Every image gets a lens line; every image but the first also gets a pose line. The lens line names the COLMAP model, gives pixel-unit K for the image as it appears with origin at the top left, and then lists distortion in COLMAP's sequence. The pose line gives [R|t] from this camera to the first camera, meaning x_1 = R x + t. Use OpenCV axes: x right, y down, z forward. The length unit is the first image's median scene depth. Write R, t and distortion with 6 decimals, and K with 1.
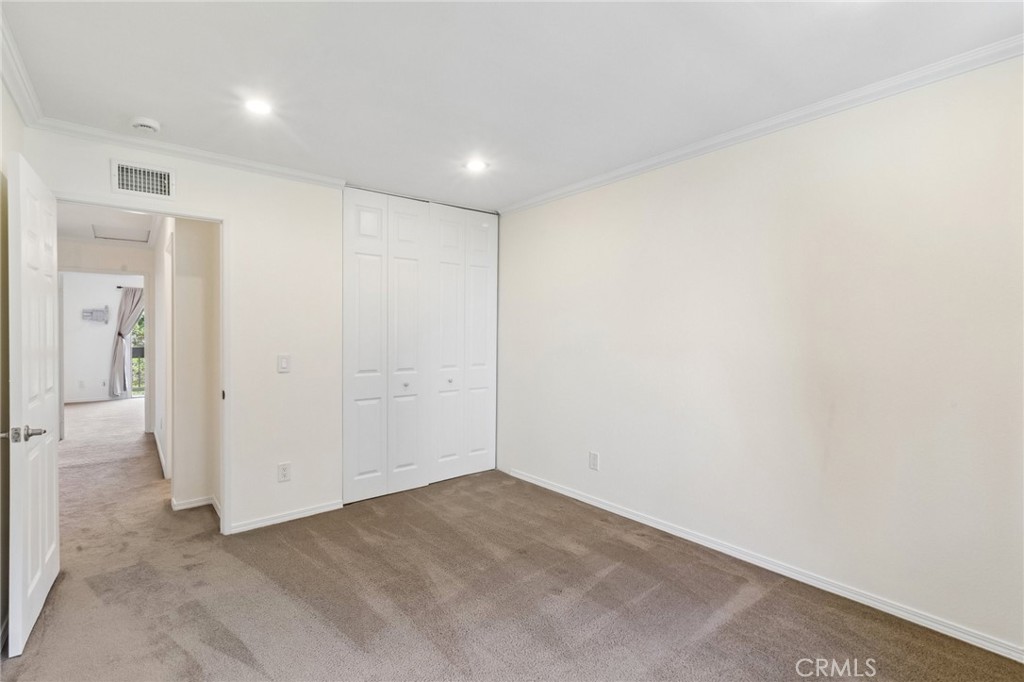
lens RADIAL K [[469.9, 0, 503.1], [0, 469.9, 334.5], [0, 0, 1]] dist [-0.000433, 0.000005]
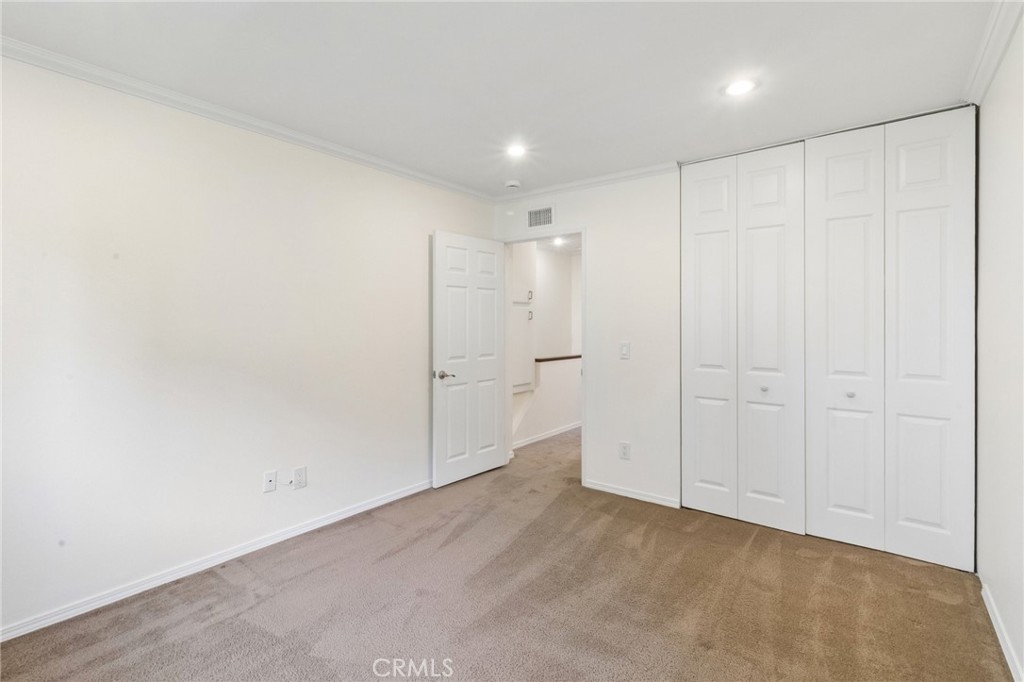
lens RADIAL K [[477.1, 0, 499.6], [0, 477.1, 321.9], [0, 0, 1]] dist [0.003058, -0.000063]
pose [[0.220568, -0.002362, -0.975369, 0.552286], [-0.002536, 0.999992, -0.002995, -0.000806], [0.975368, 0.003134, 0.220560, 0.474035]]
